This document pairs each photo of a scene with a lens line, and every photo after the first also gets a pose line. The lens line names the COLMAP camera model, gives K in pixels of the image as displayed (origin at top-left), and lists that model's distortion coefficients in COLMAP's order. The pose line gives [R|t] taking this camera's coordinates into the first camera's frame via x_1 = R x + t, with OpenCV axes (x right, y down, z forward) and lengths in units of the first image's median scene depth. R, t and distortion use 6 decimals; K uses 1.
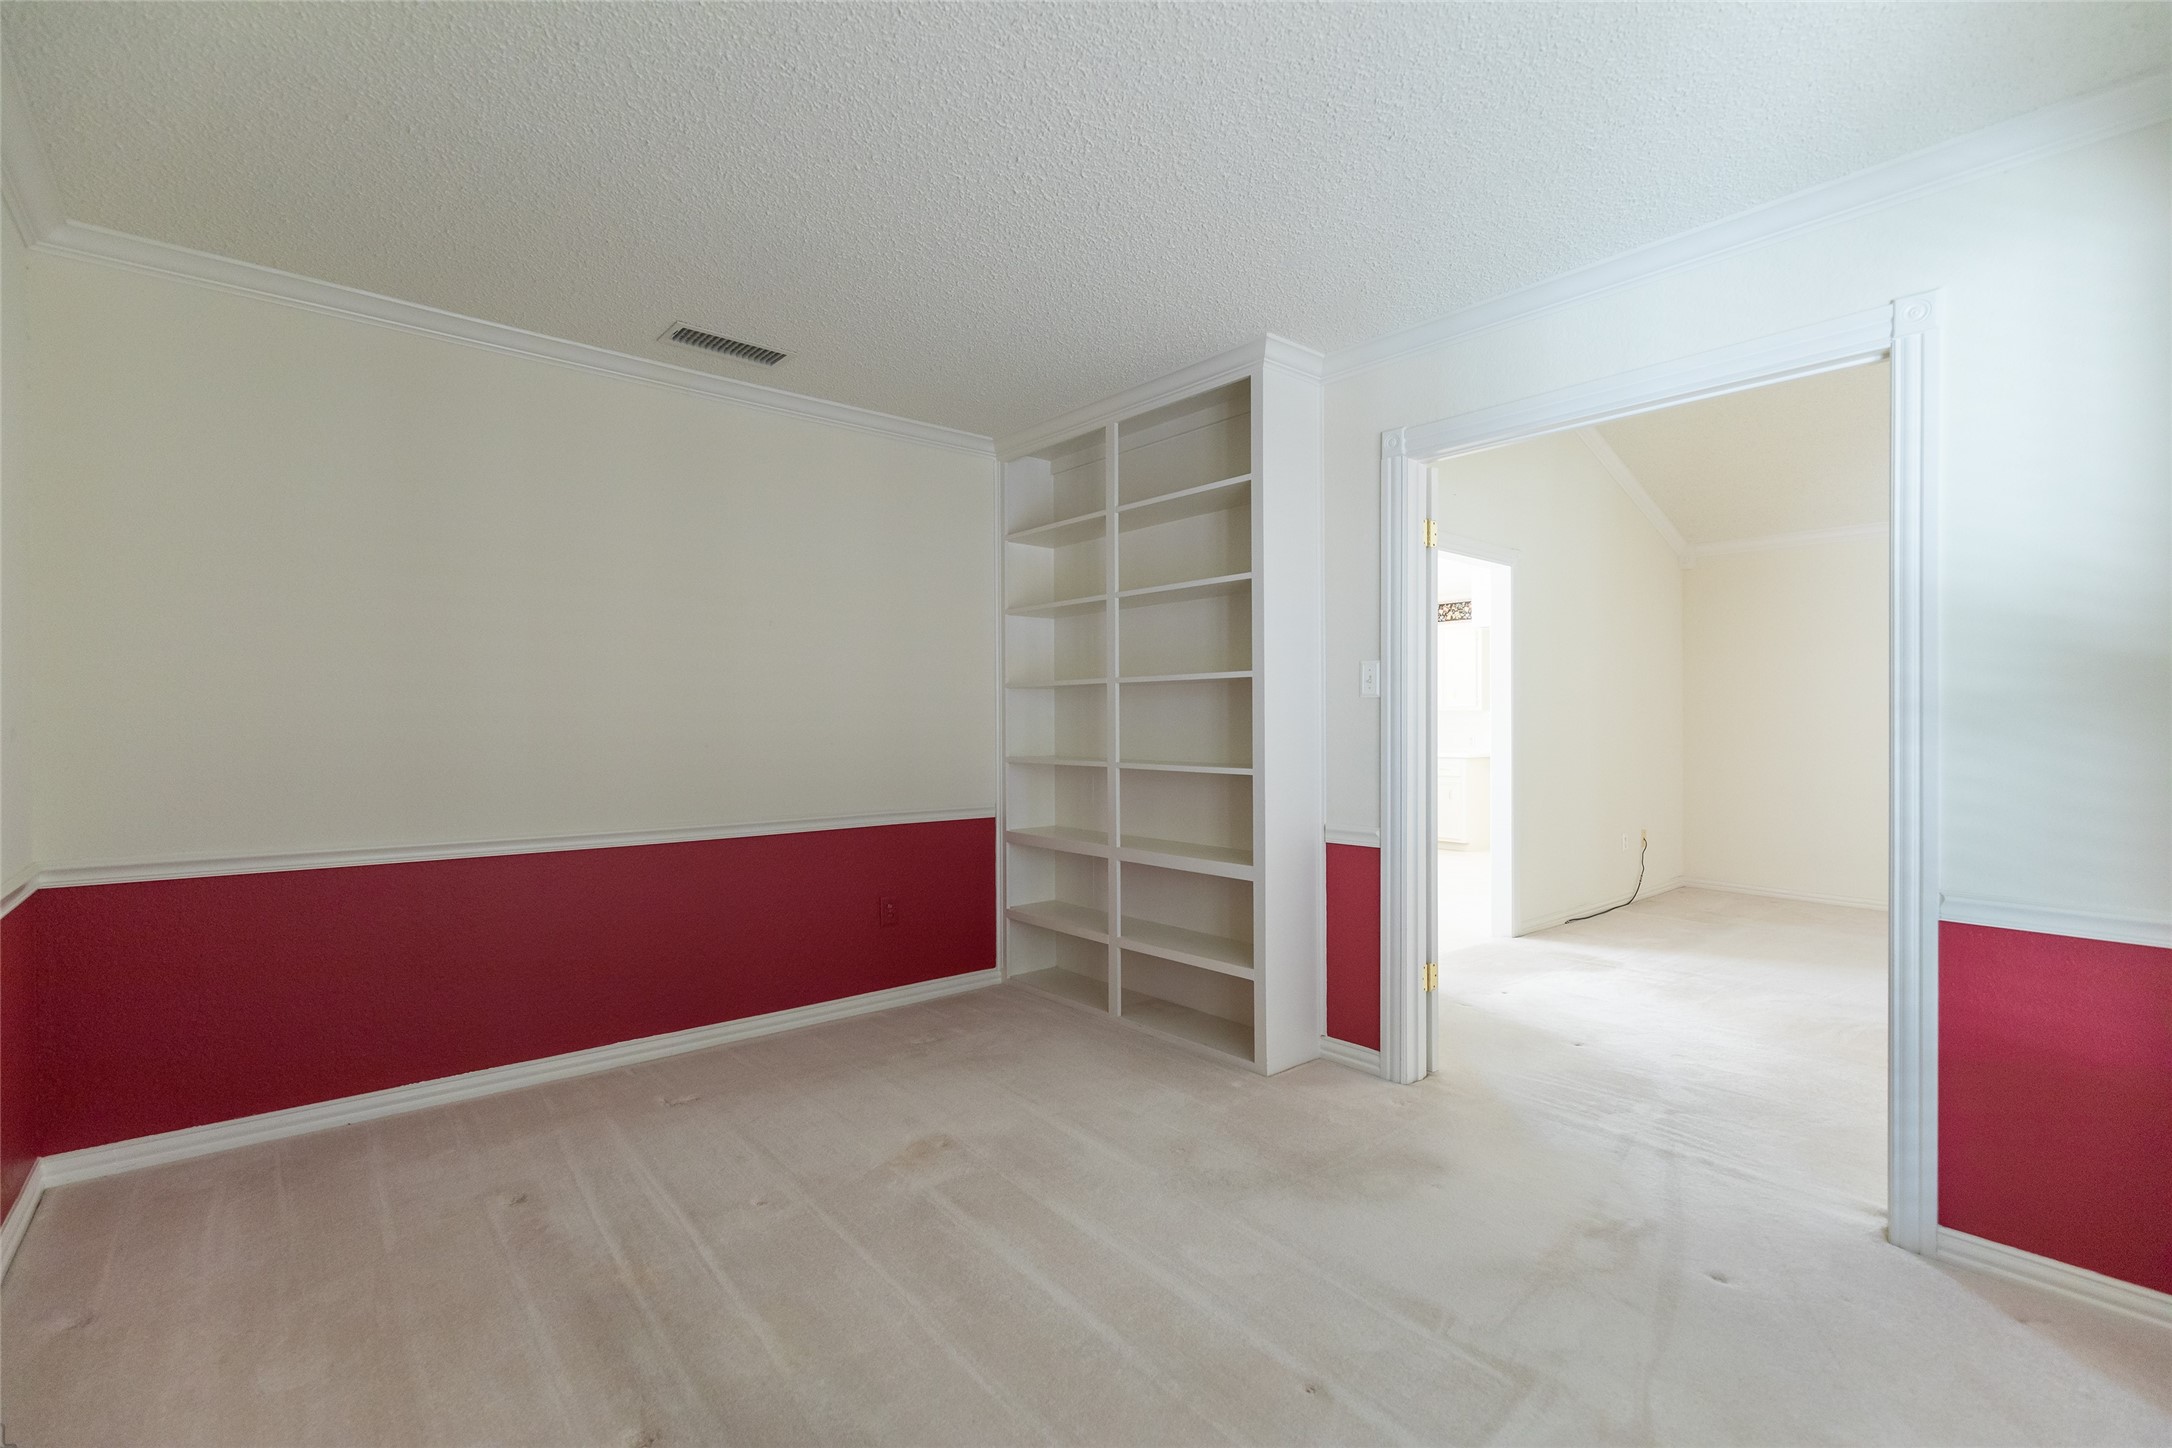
lens RADIAL K [[991.1, 0, 1079.8], [0, 991.1, 717.5], [0, 0, 1]] dist [0.008618, -0.002497]
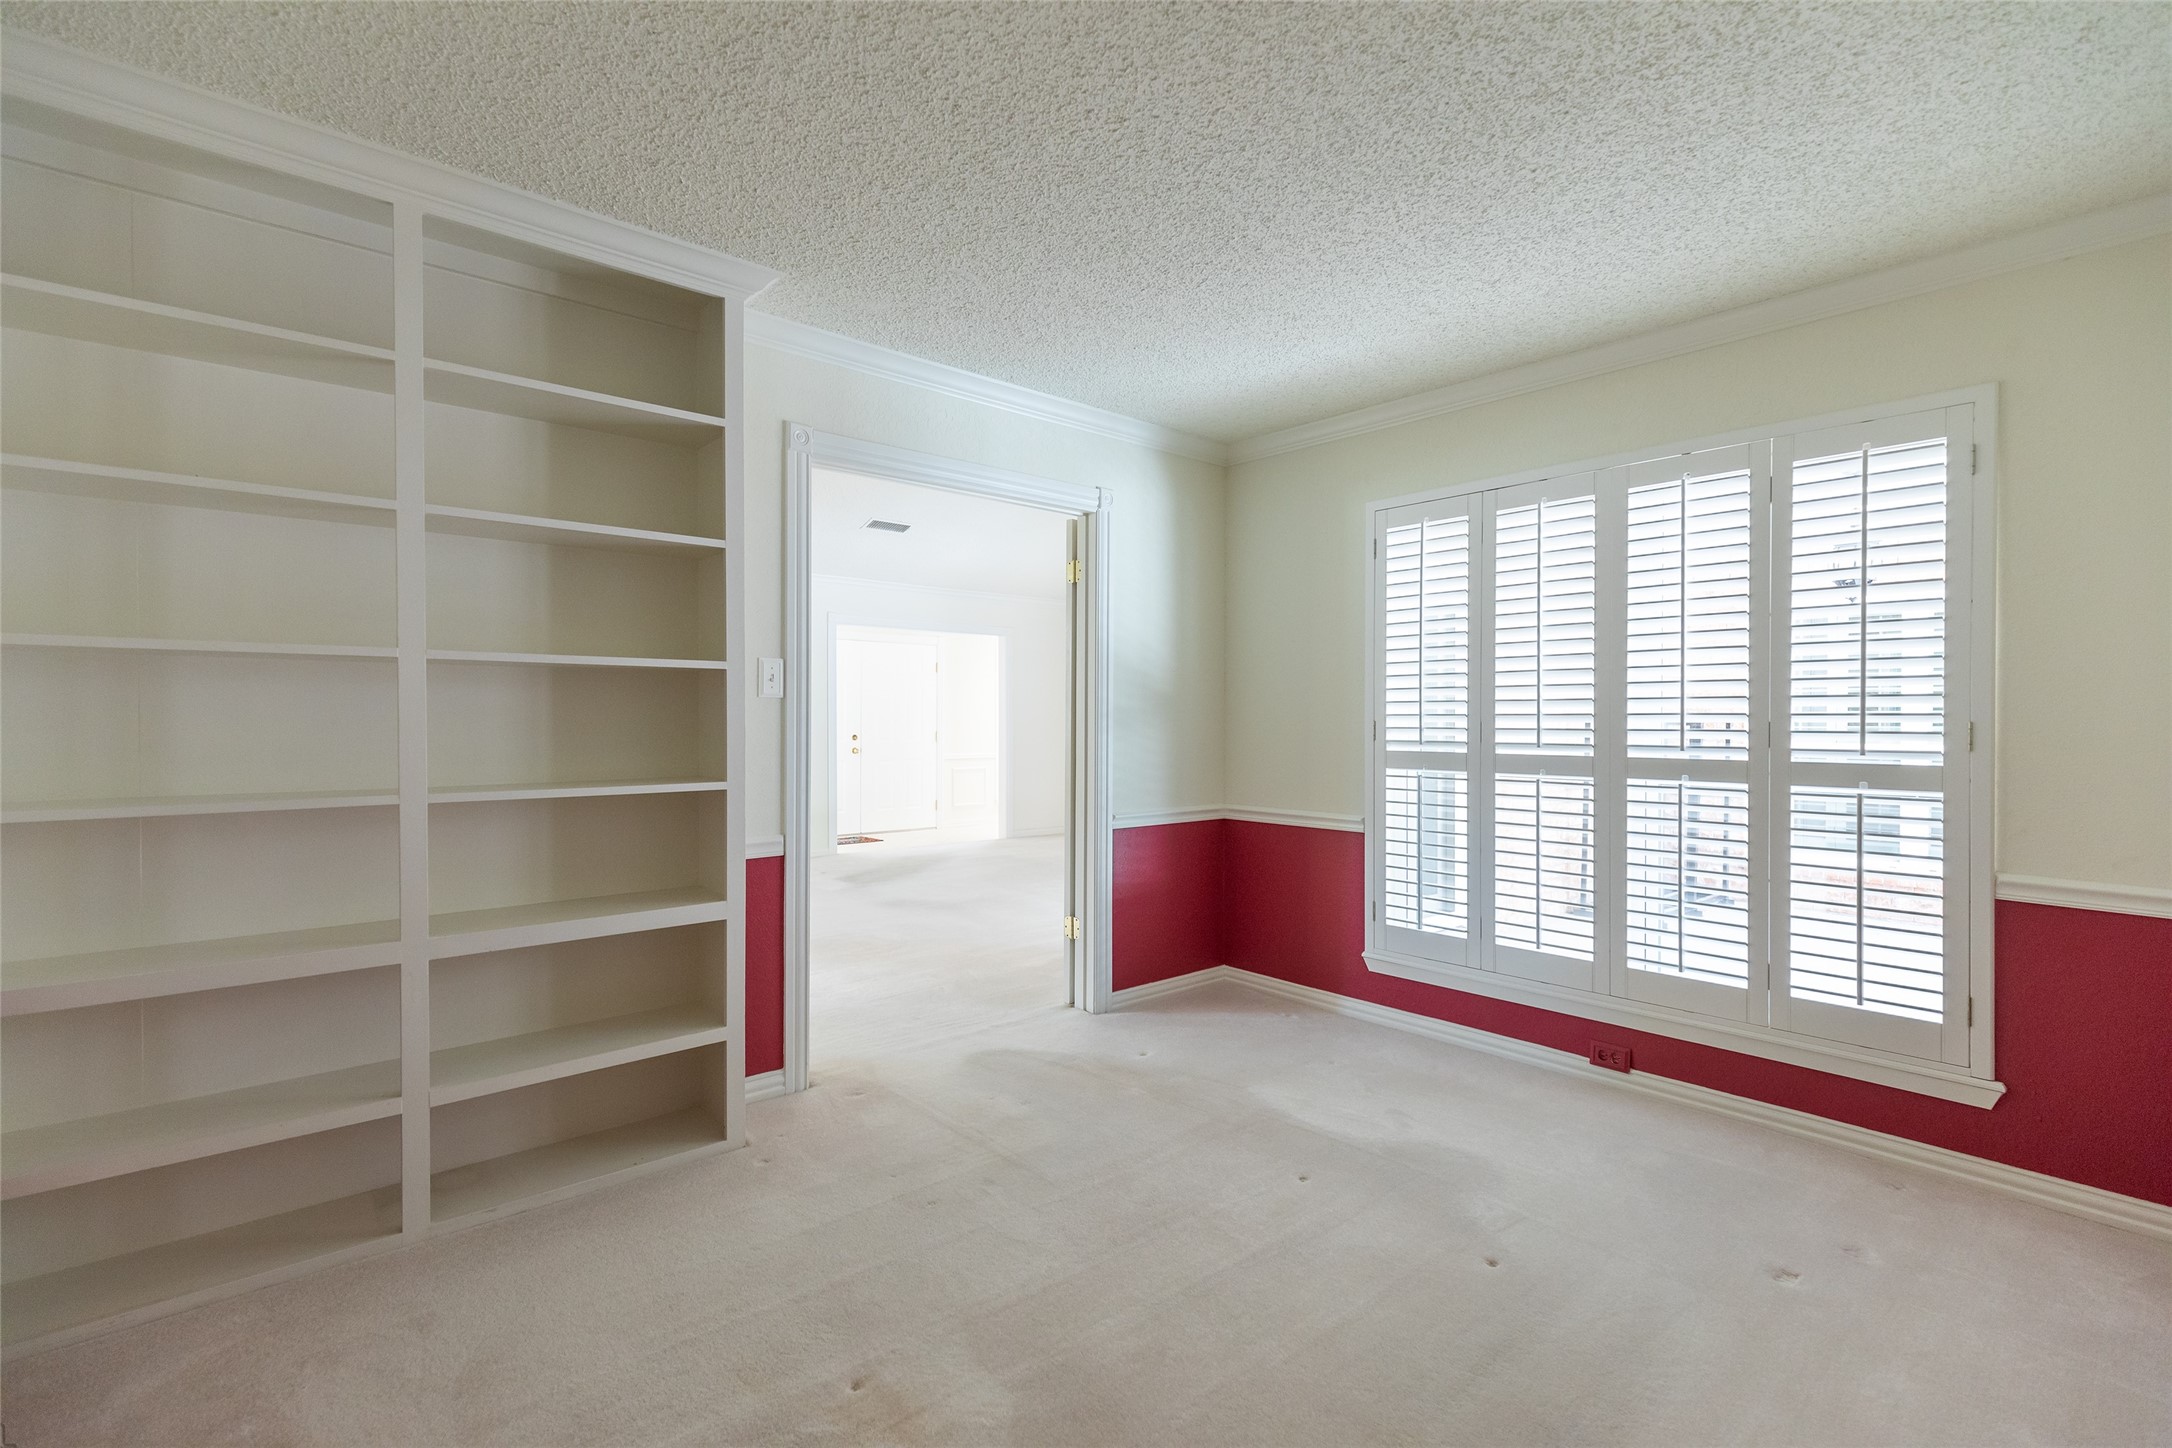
lens RADIAL K [[991.1, 0, 1078.1], [0, 991.1, 721.6], [0, 0, 1]] dist [0.008618, -0.002497]
pose [[-0.022268, -0.002335, 0.999749, -0.571853], [-0.004562, 0.999987, 0.002234, -0.000479], [-0.999742, -0.004511, -0.022279, 0.641536]]
